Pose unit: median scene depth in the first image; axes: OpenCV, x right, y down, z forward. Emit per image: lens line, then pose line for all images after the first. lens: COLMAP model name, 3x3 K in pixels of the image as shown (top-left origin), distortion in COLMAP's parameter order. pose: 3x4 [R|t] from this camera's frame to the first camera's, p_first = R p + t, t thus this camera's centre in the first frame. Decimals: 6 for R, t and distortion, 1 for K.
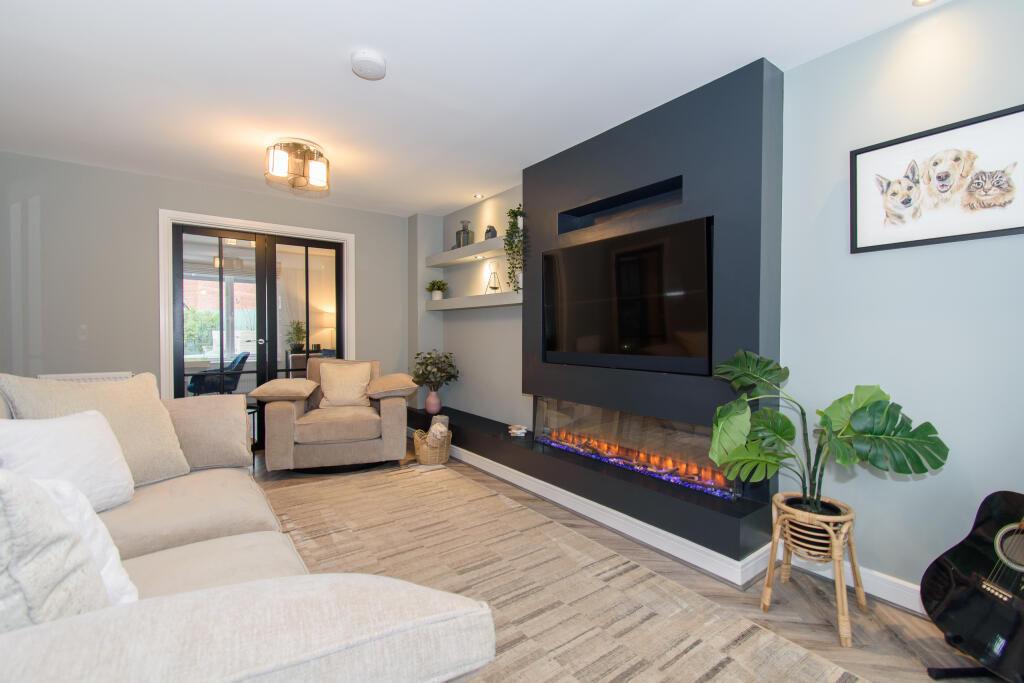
lens RADIAL K [[448.8, 0, 519.7], [0, 448.8, 339.3], [0, 0, 1]] dist [0.001271, -0.000450]
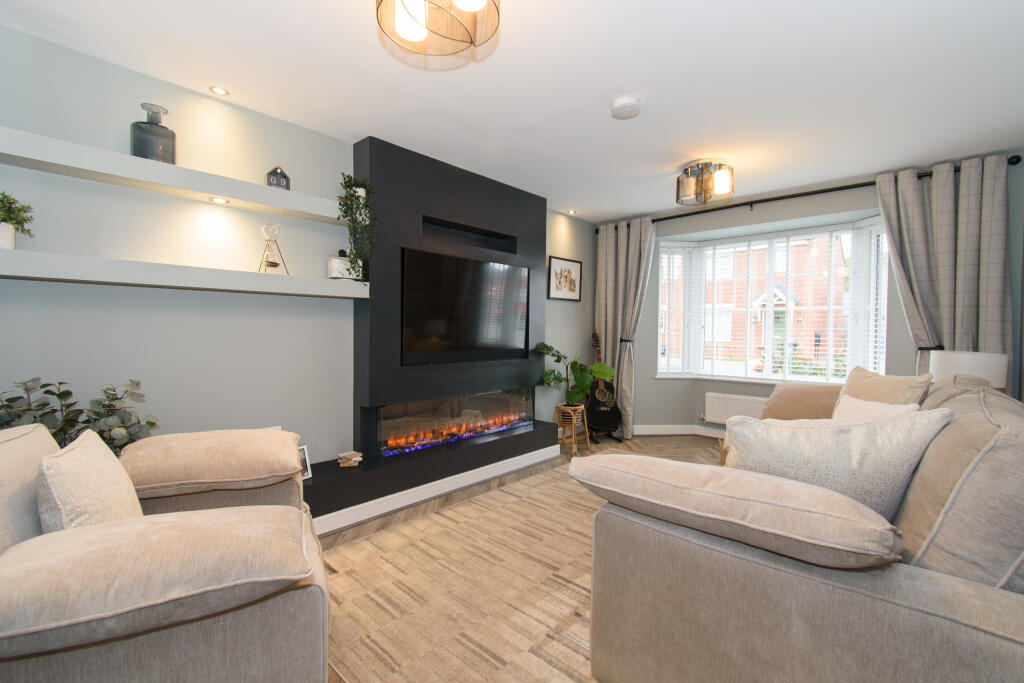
lens RADIAL K [[448.8, 0, 519.7], [0, 448.8, 339.3], [0, 0, 1]] dist [0.001271, -0.000450]
pose [[-0.180231, -0.023066, 0.983354, -0.985048], [0.008010, 0.999657, 0.024916, -0.027036], [-0.983592, 0.012367, -0.179985, 1.012644]]
